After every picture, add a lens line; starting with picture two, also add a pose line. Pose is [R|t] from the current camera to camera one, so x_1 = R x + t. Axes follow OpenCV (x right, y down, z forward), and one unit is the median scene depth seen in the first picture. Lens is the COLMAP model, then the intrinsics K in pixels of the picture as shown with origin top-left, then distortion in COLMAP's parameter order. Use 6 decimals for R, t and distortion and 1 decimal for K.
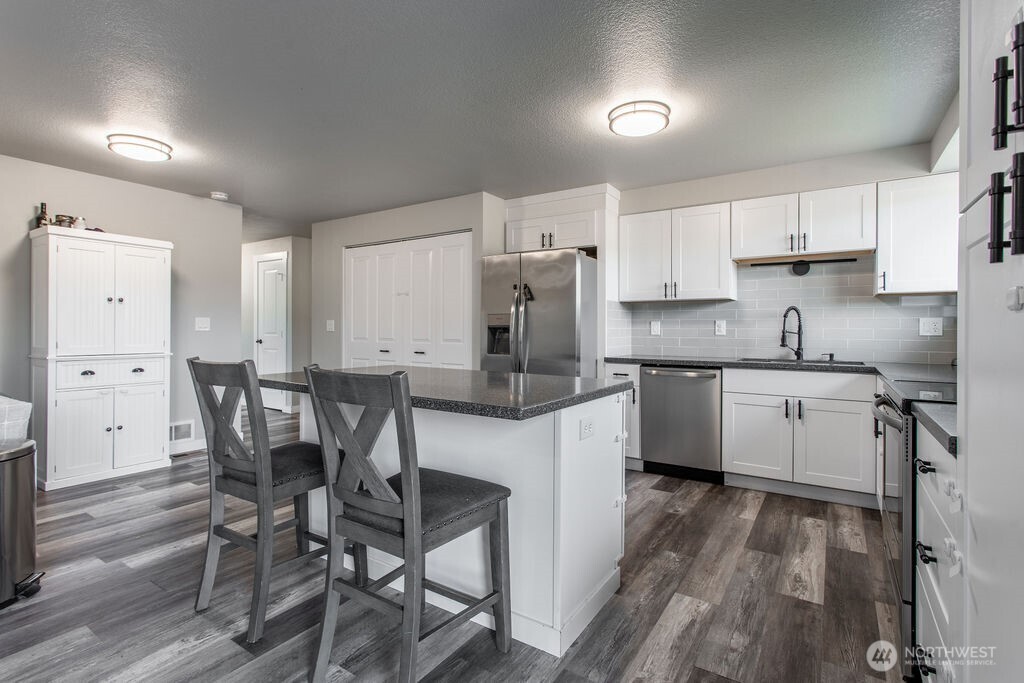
lens RADIAL K [[481.5, 0, 519.6], [0, 481.5, 334.7], [0, 0, 1]] dist [-0.000436, -0.000043]
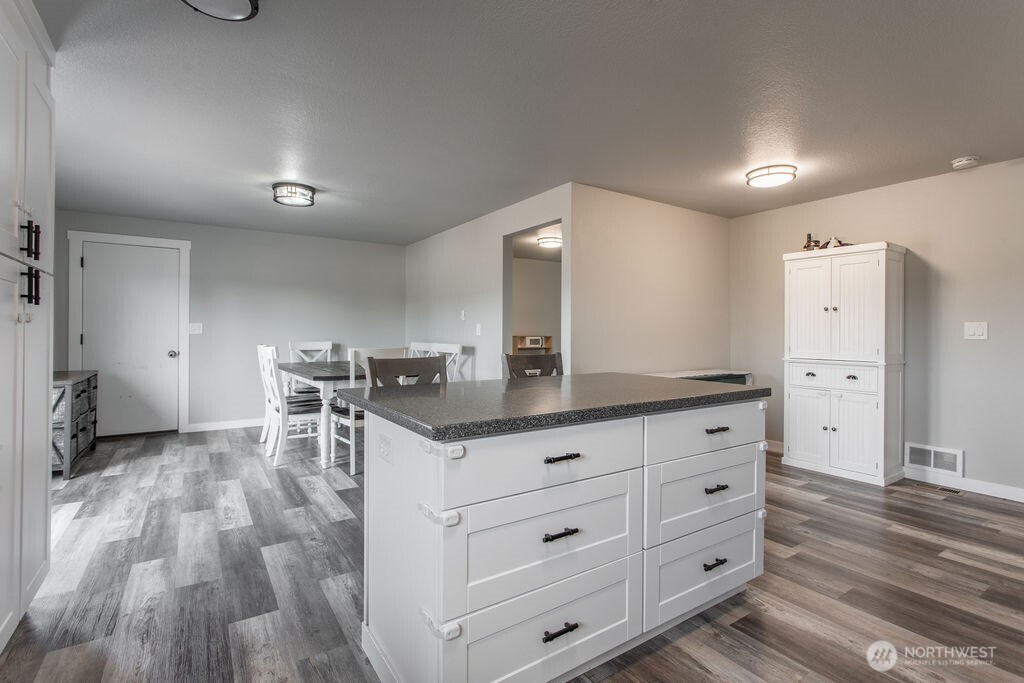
lens RADIAL K [[471.3, 0, 512.1], [0, 471.3, 332.7], [0, 0, 1]] dist [-0.000600, -0.000083]
pose [[-0.395237, -0.009297, -0.918532, 0.403528], [-0.014845, 0.999883, -0.003732, -0.005423], [0.918459, 0.012161, -0.395329, 0.758459]]
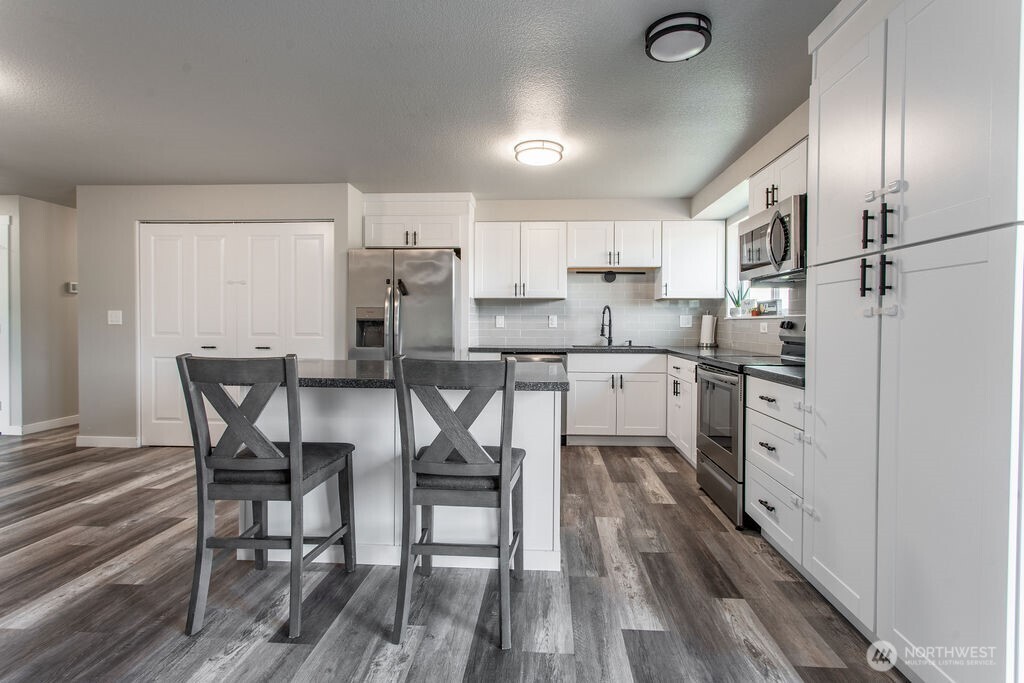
lens RADIAL K [[481.5, 0, 519.6], [0, 481.5, 334.7], [0, 0, 1]] dist [-0.000436, -0.000043]
pose [[0.871691, -0.011778, 0.489915, -0.293625], [0.004065, 0.999851, 0.016803, -0.001625], [-0.490040, -0.012656, 0.871608, -0.042358]]
